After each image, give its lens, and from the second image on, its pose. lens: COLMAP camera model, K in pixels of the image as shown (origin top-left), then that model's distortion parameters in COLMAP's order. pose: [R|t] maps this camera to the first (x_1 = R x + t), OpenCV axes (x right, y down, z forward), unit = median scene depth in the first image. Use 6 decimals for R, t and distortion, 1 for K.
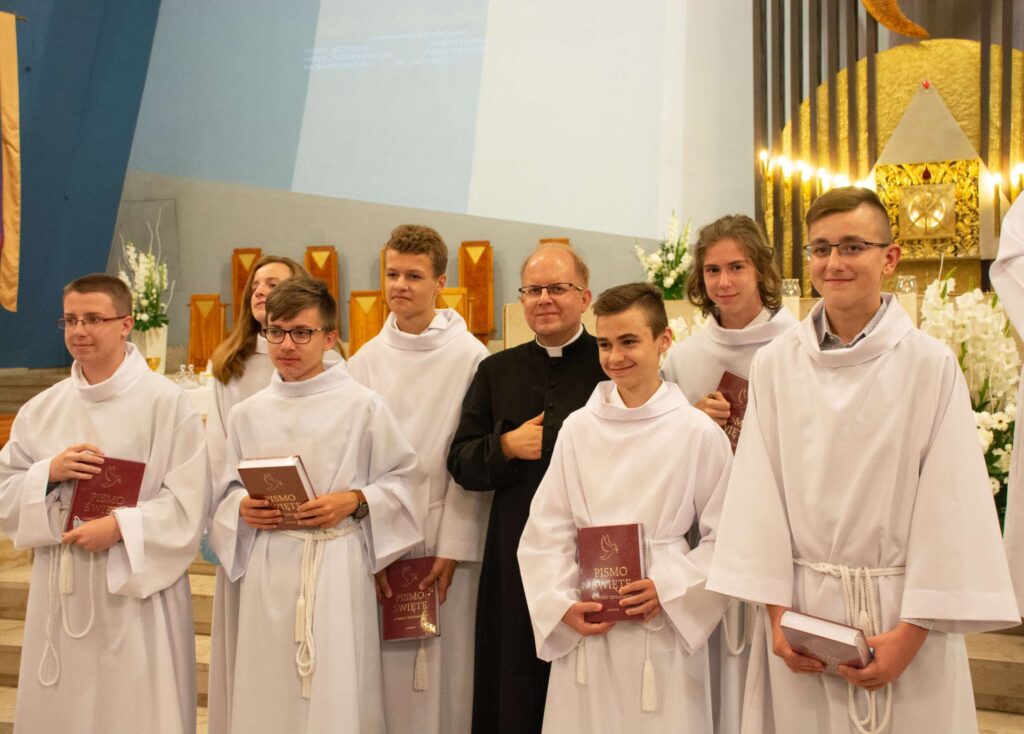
lens RADIAL K [[1190.5, 0, 545.8], [0, 1190.5, 367.1], [0, 0, 1]] dist [0.050353, 0.000000]
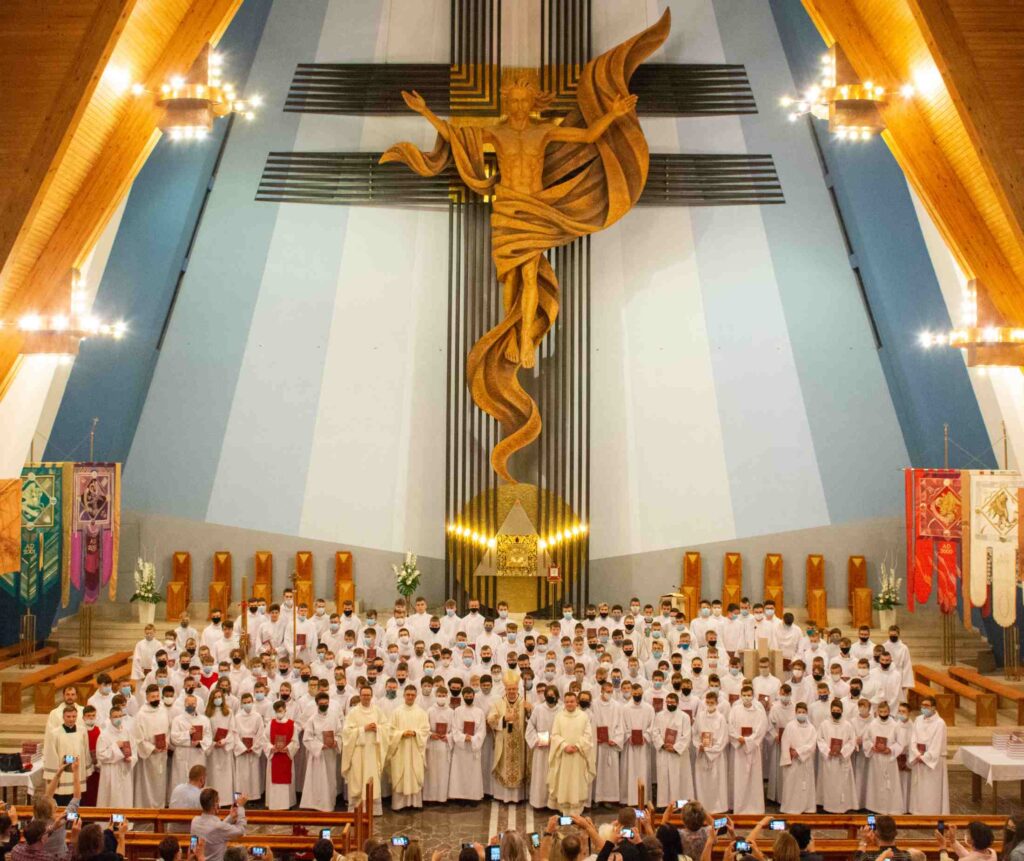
lens RADIAL K [[1226.5, 0, 498.3], [0, 1226.5, 406.8], [0, 0, 1]] dist [-0.049550, 0.000000]
pose [[0.940251, 0.037321, 0.338431, -0.544538], [-0.014532, 0.997467, -0.069624, -0.248179], [-0.340172, 0.060546, 0.938412, -1.274523]]
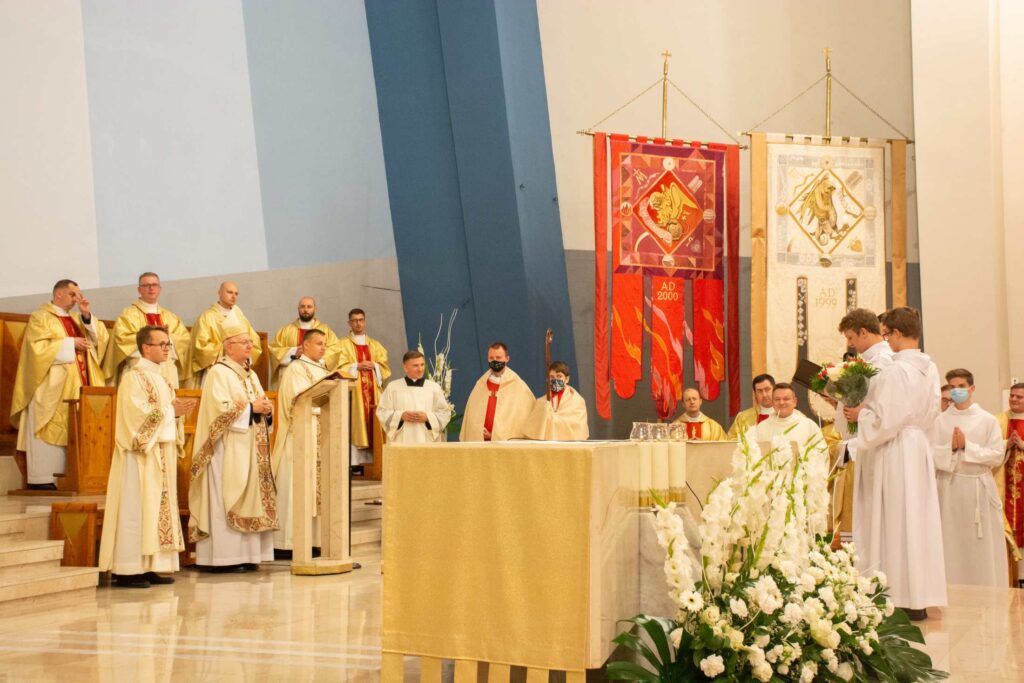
lens RADIAL K [[1461.0, 0, 517.7], [0, 1461.0, 342.4], [0, 0, 1]] dist [0.114204, 0.000000]
pose [[0.047199, 0.072920, 0.996220, -0.409533], [0.020007, 0.997063, -0.073930, -0.024994], [-0.998685, 0.023421, 0.045601, 0.492704]]
